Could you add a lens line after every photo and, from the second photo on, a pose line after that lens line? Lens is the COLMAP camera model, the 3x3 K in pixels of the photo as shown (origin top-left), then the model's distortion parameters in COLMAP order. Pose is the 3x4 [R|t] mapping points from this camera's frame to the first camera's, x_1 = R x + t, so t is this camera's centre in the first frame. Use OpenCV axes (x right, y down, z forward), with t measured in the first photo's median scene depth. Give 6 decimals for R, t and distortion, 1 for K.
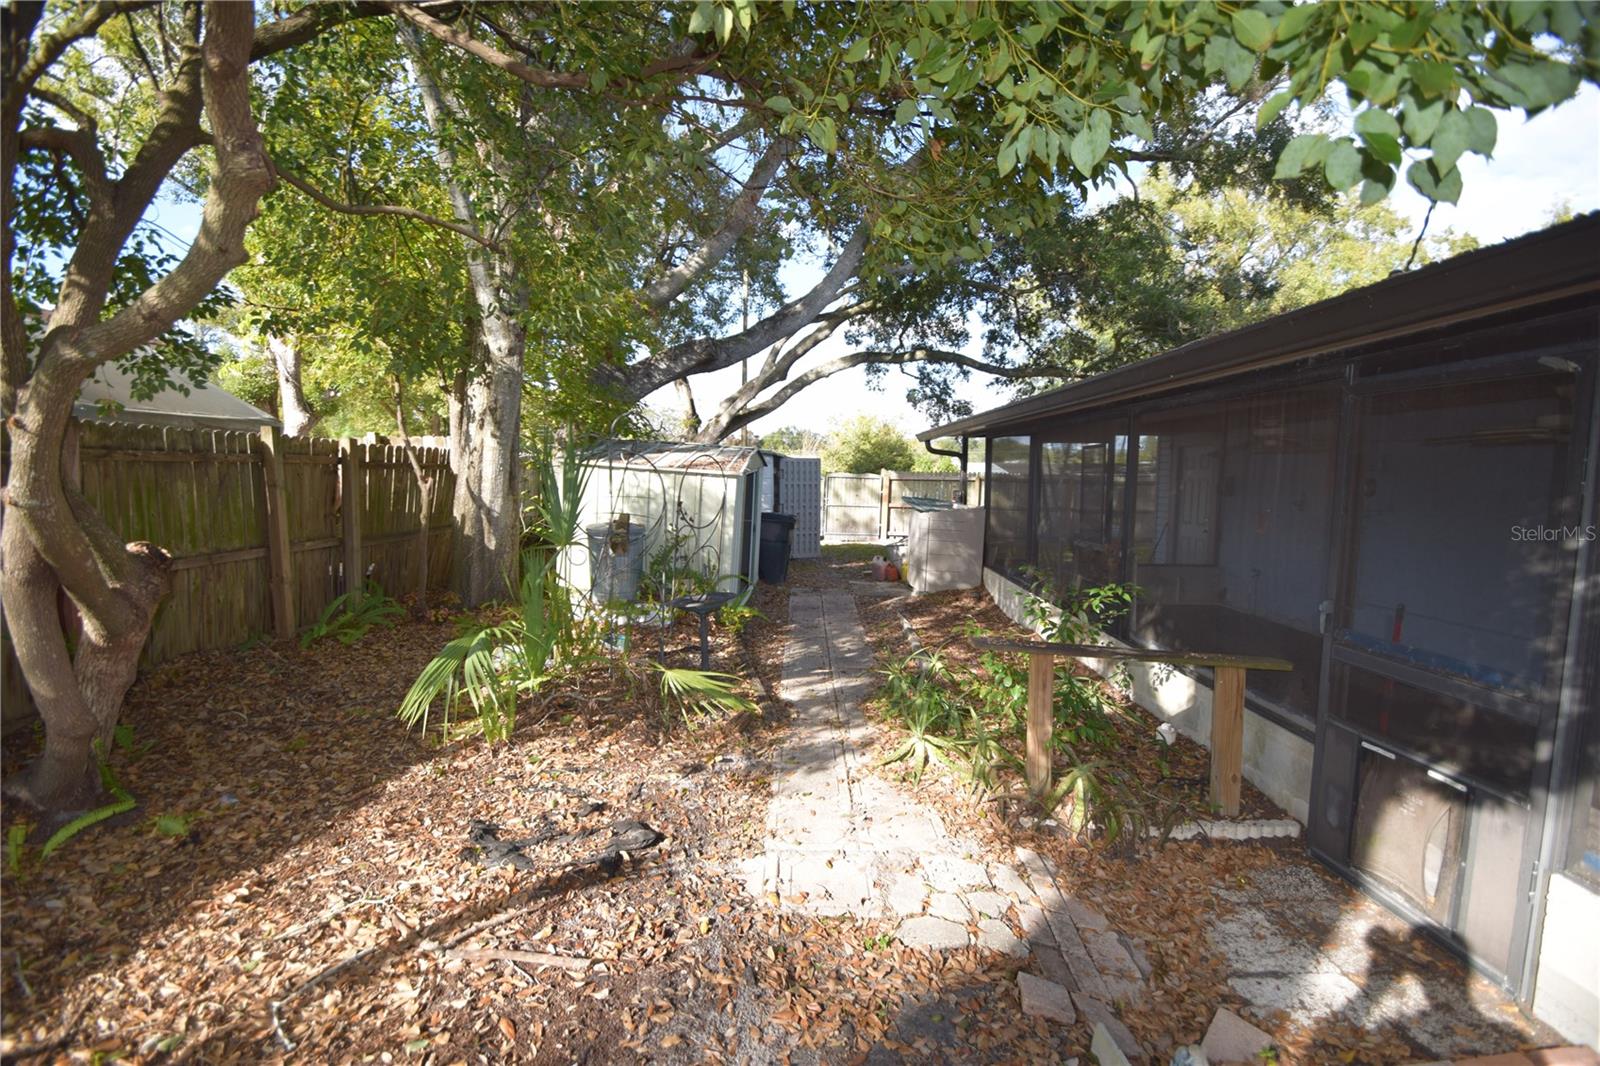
lens RADIAL K [[701.7, 0, 793.1], [0, 701.7, 539.7], [0, 0, 1]] dist [0.007992, -0.011926]
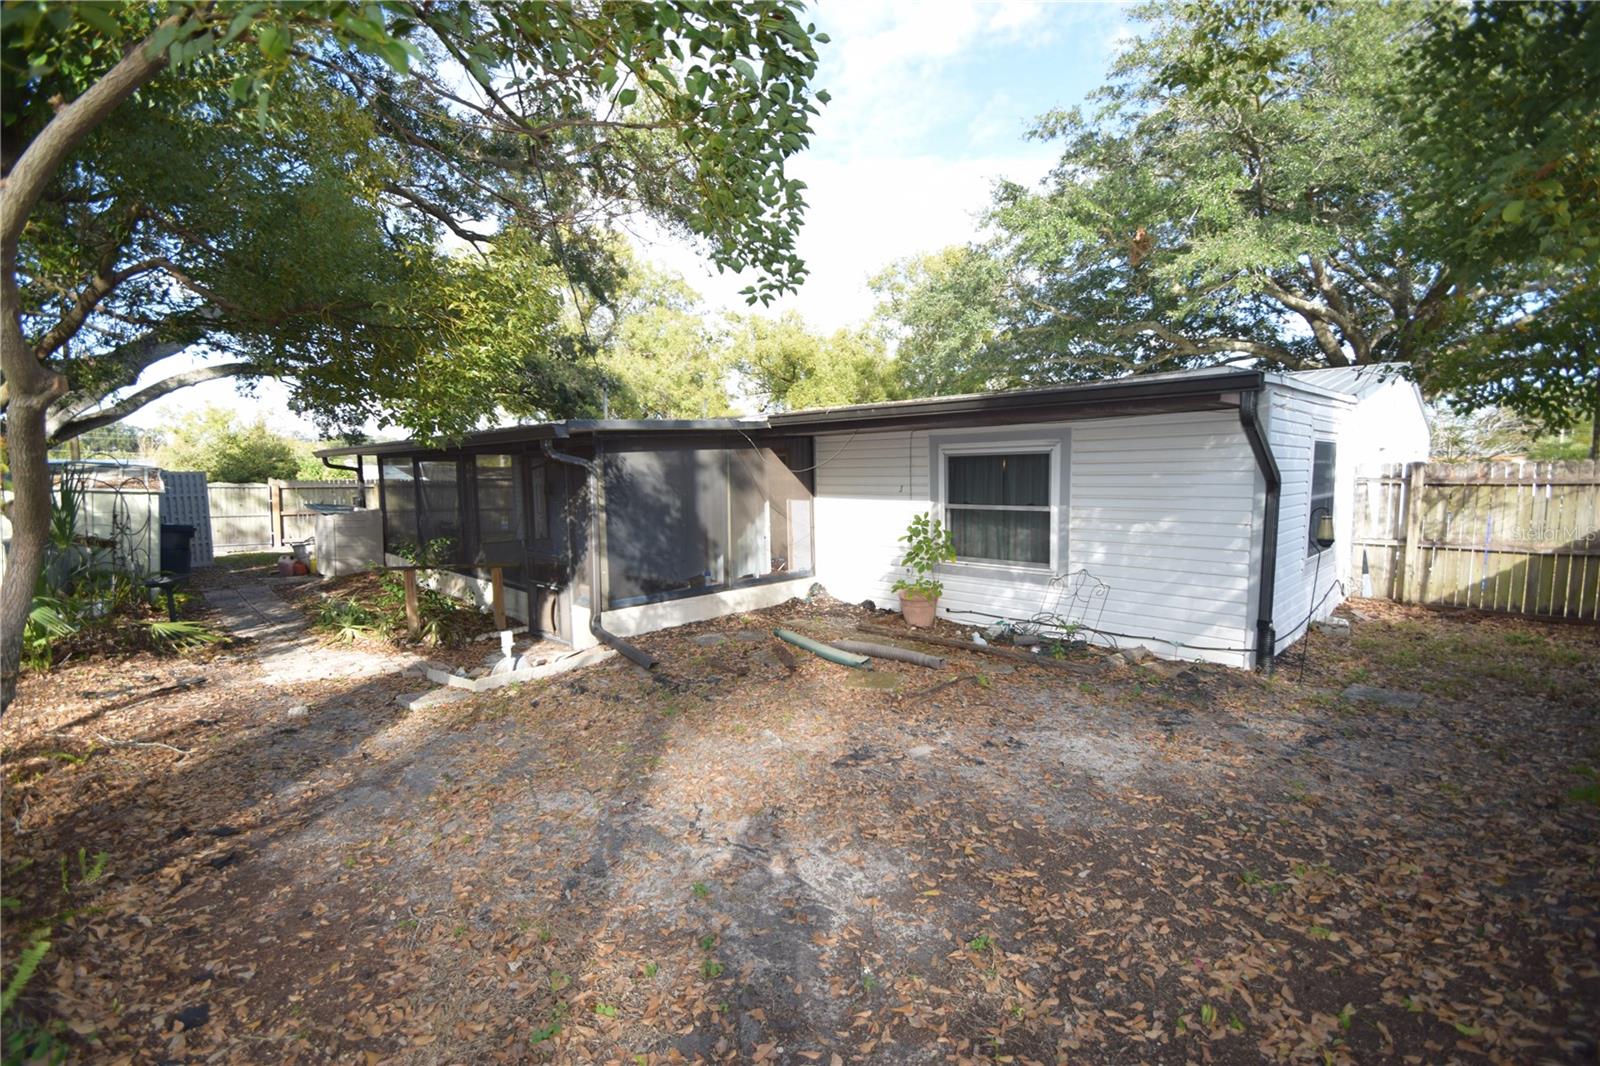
lens RADIAL K [[701.7, 0, 792.2], [0, 701.7, 537.8], [0, 0, 1]] dist [0.007992, -0.011926]
pose [[0.705871, -0.077736, 0.704062, -0.089654], [0.080255, 0.996336, 0.029545, 0.023554], [-0.703779, 0.035649, 0.709524, -0.369141]]
